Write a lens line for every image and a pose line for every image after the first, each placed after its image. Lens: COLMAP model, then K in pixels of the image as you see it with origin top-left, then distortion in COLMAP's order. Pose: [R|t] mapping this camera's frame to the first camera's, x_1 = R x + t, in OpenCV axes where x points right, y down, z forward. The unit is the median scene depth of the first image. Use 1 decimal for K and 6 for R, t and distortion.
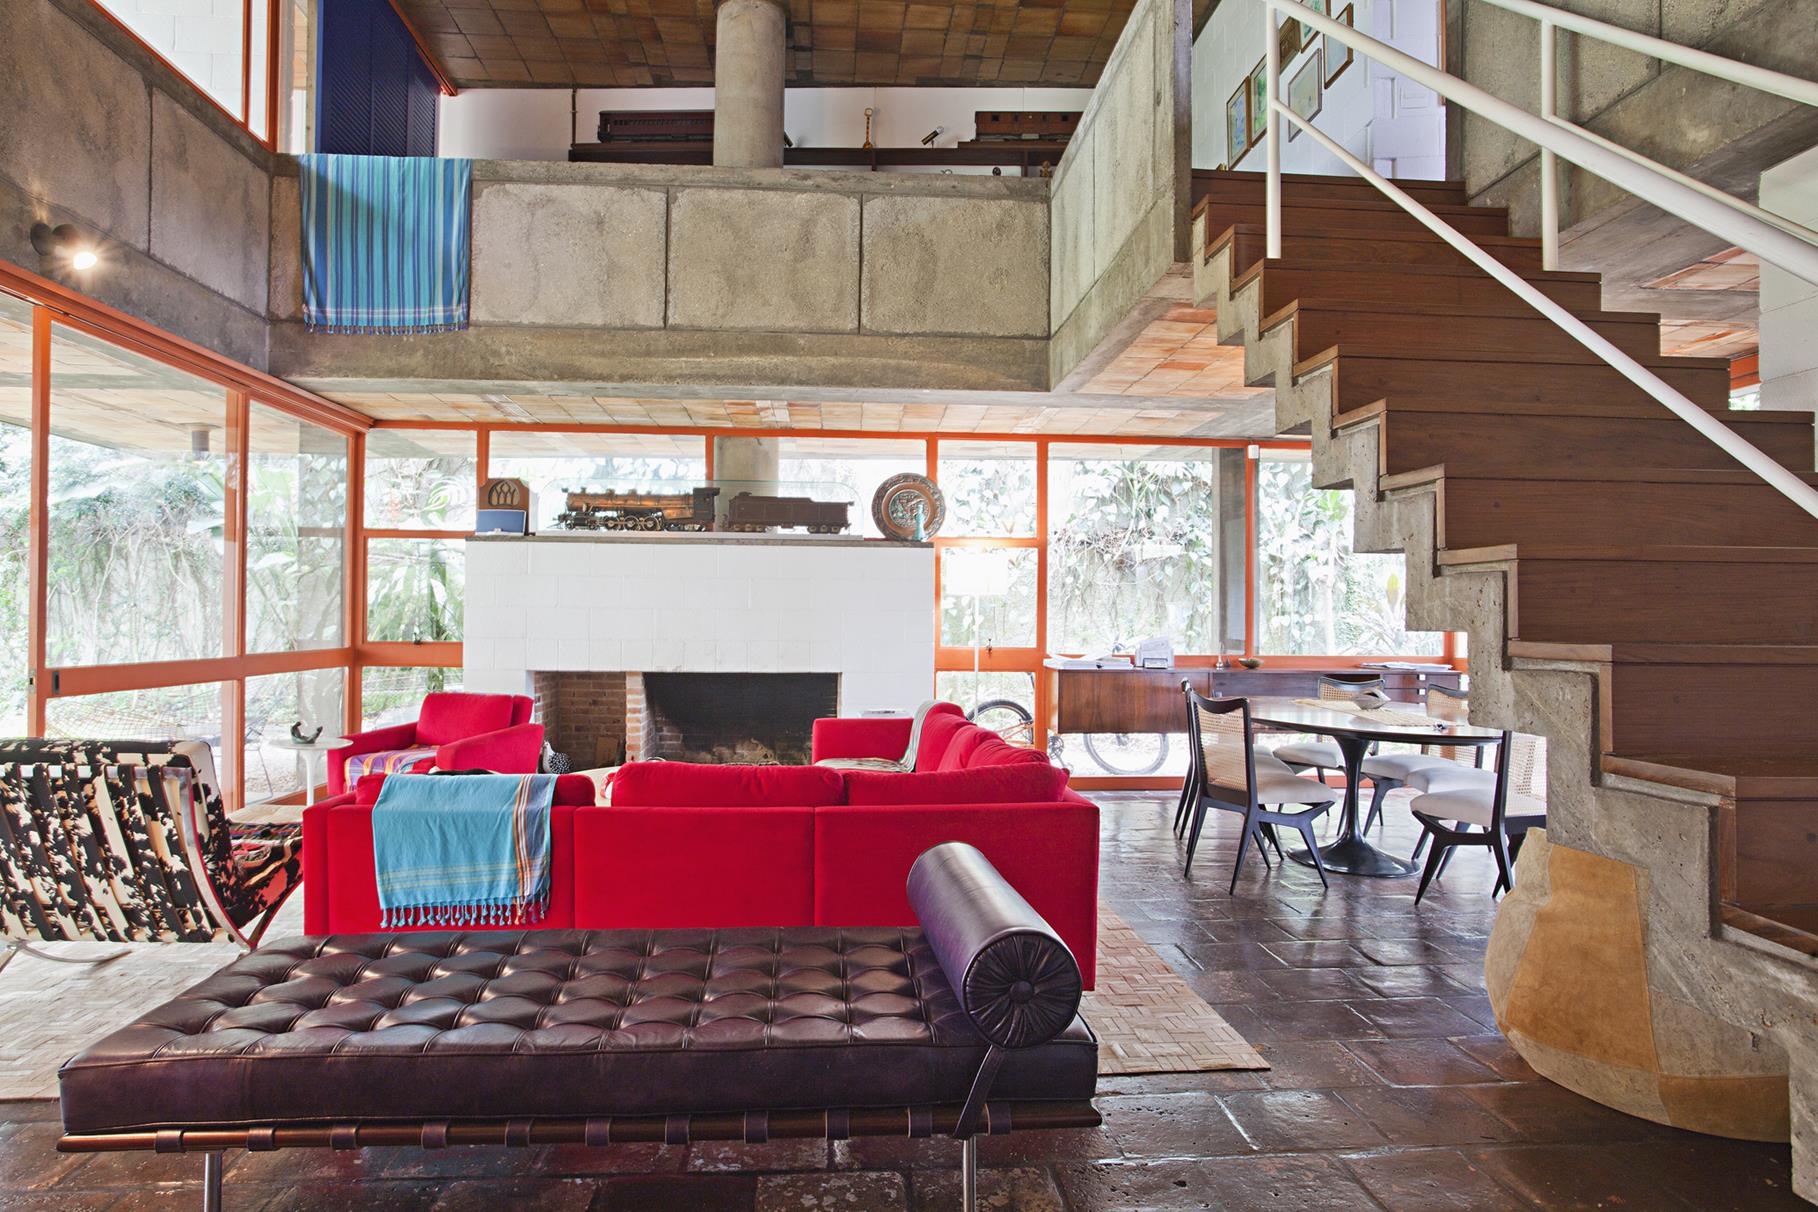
lens RADIAL K [[1097.9, 0, 913.4], [0, 1097.9, 606.1], [0, 0, 1]] dist [0.006315, 0.006392]
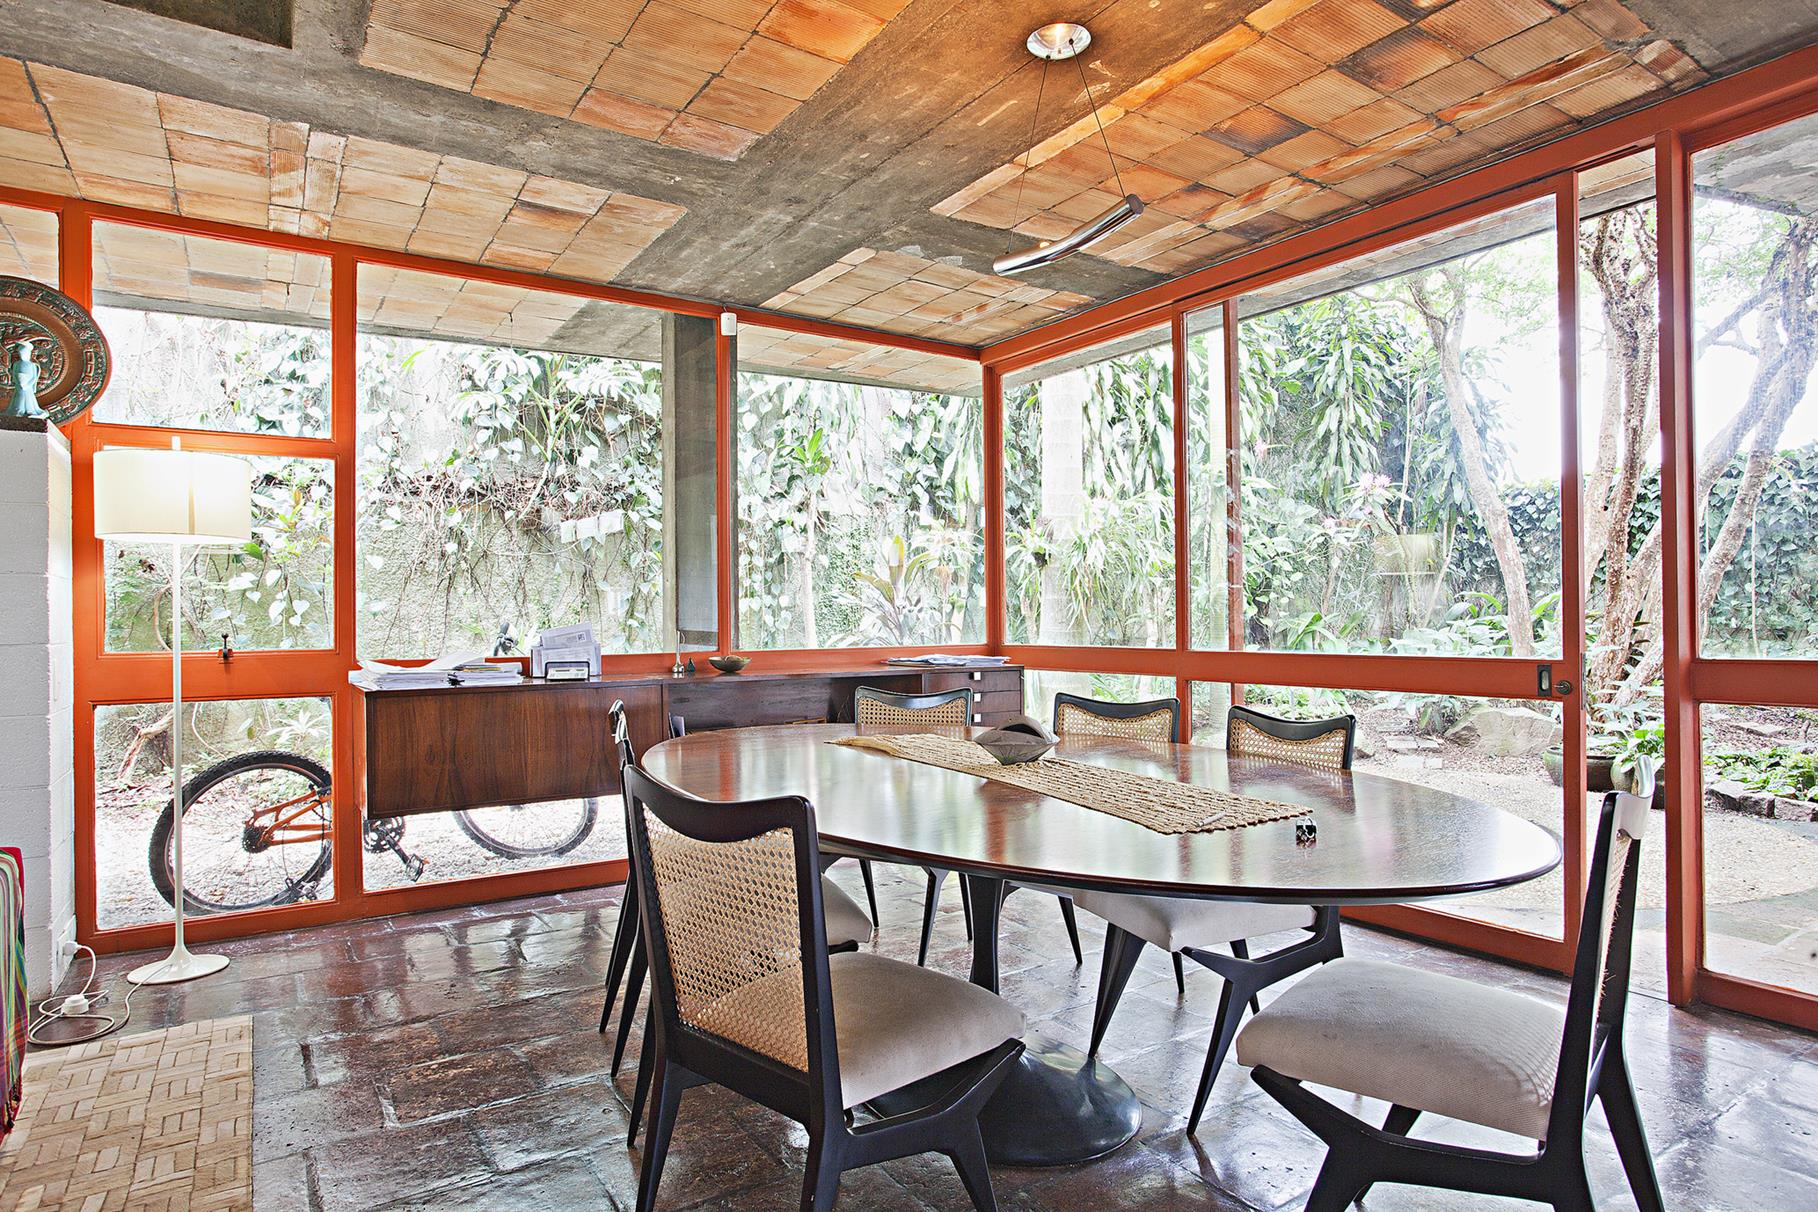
lens RADIAL K [[1052.6, 0, 917.6], [0, 1052.6, 605.0], [0, 0, 1]] dist [-0.002024, 0.000031]
pose [[0.871691, -0.008883, 0.489975, 0.077915], [0.008226, 0.999960, 0.003494, 0.012418], [-0.489986, 0.000985, 0.871730, 0.305958]]
